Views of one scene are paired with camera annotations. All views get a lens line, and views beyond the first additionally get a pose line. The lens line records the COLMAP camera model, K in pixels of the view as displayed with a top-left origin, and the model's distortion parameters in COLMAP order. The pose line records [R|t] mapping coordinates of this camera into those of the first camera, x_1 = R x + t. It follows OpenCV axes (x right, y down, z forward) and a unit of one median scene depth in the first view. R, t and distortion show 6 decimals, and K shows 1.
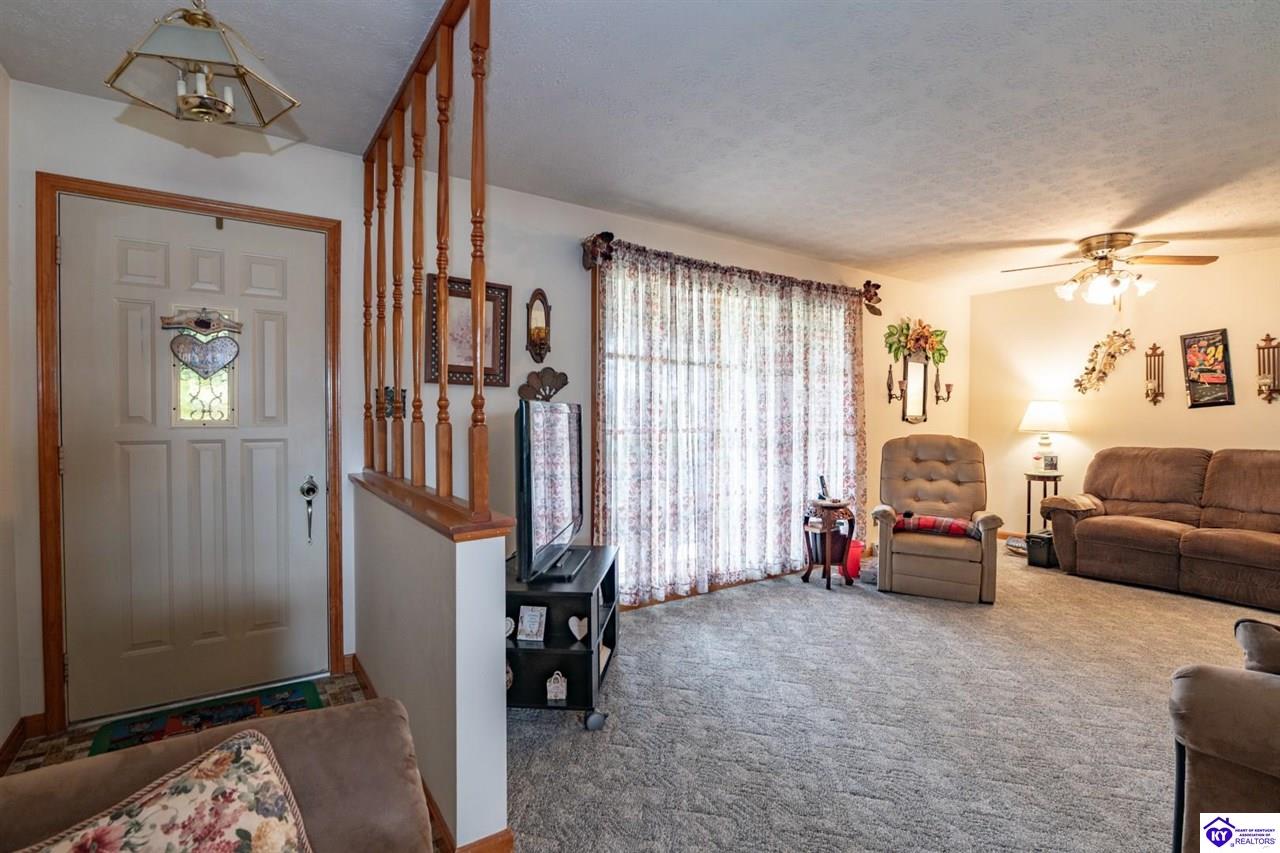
lens RADIAL K [[598.0, 0, 623.4], [0, 598.0, 413.0], [0, 0, 1]] dist [-0.020210, 0.000554]
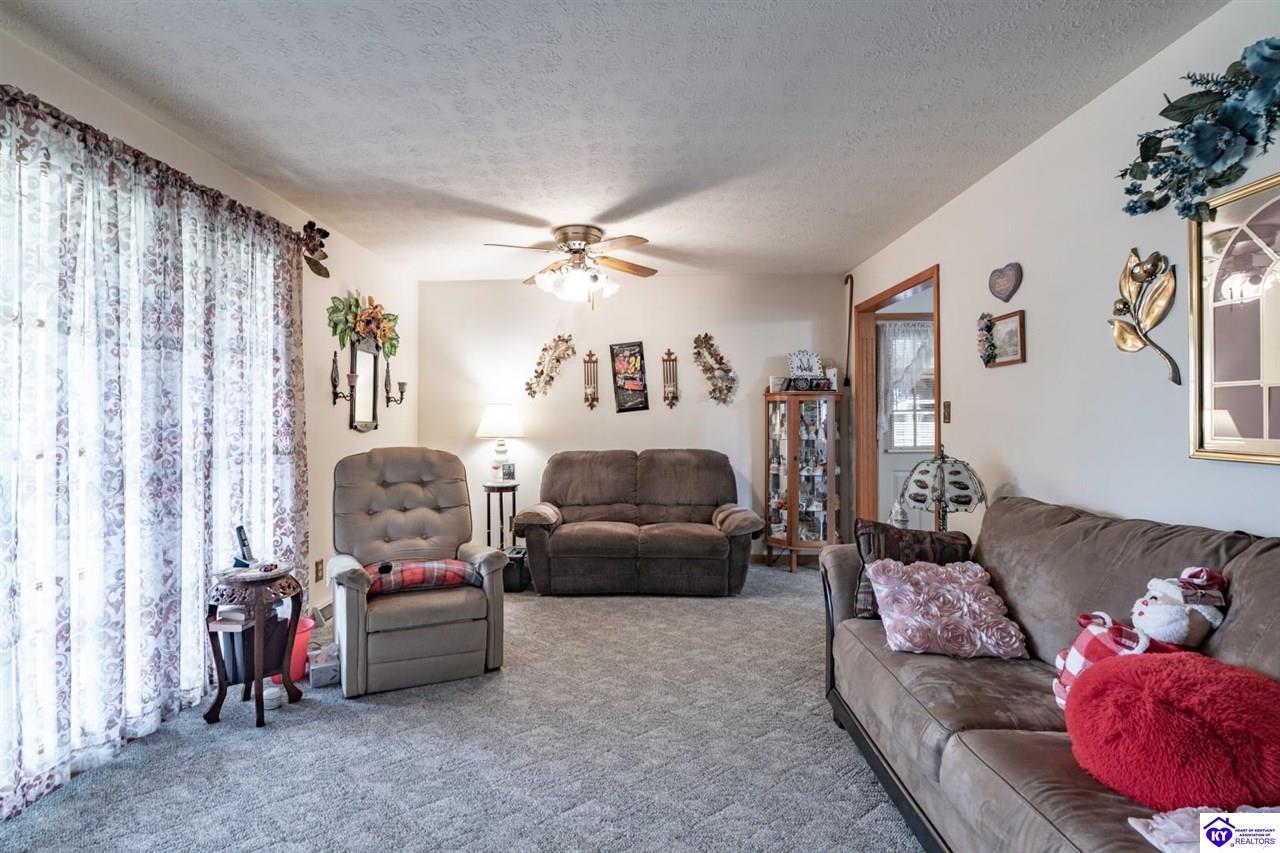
lens RADIAL K [[598.0, 0, 623.4], [0, 598.0, 413.0], [0, 0, 1]] dist [-0.020210, 0.000554]
pose [[0.581968, 0.002941, 0.813206, 0.078842], [0.004347, 0.999968, -0.006727, -0.000036], [-0.813200, 0.007450, 0.581937, 0.356330]]
